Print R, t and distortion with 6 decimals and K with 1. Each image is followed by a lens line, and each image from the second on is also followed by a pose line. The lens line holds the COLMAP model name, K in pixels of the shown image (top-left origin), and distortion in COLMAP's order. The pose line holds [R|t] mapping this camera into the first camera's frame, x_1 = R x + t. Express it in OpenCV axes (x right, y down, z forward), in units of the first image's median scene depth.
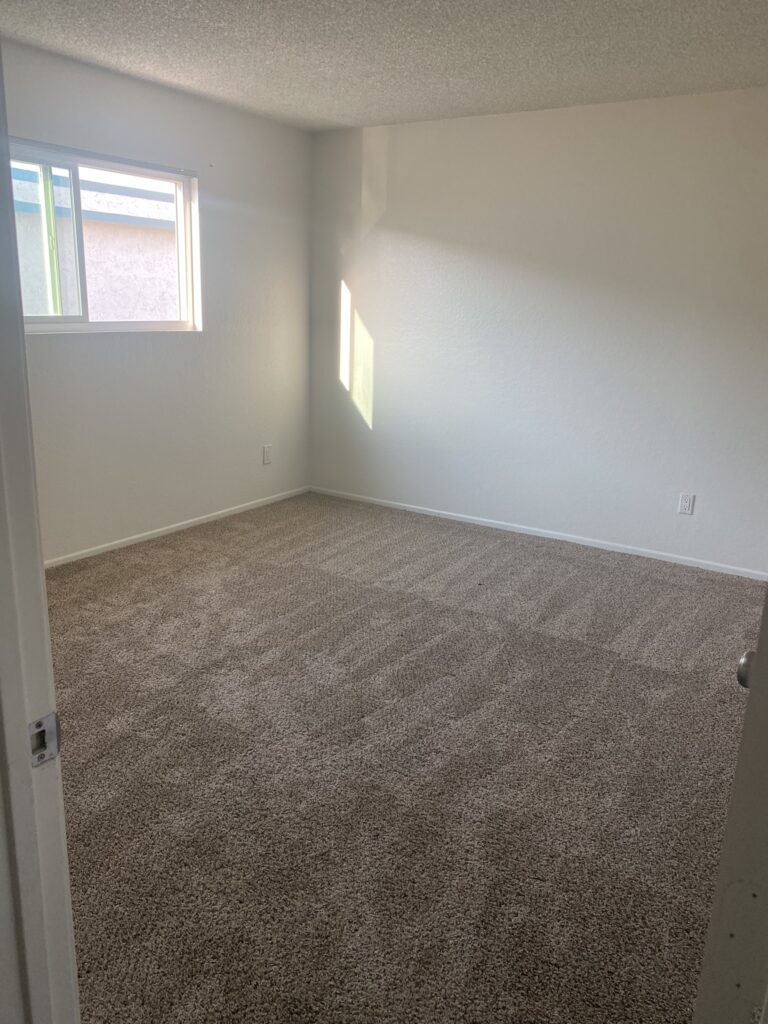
lens RADIAL K [[767.4, 0, 385.2], [0, 767.4, 498.7], [0, 0, 1]] dist [0.009893, 0.001814]
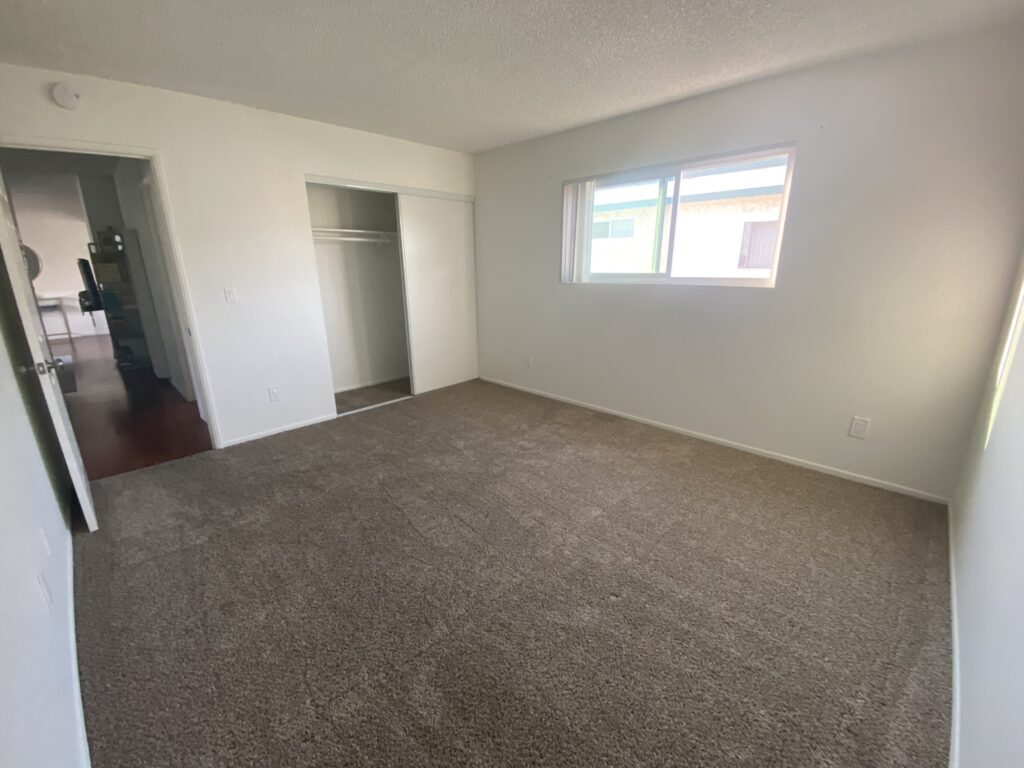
lens RADIAL K [[422.4, 0, 512.0], [0, 422.4, 384.0], [0, 0, 1]] dist [0.000043, 0.000004]
pose [[-0.205791, 0.239754, -0.948772, 0.516540], [-0.244420, 0.926203, 0.287067, -0.195767], [0.947581, 0.290975, -0.132003, 0.867317]]
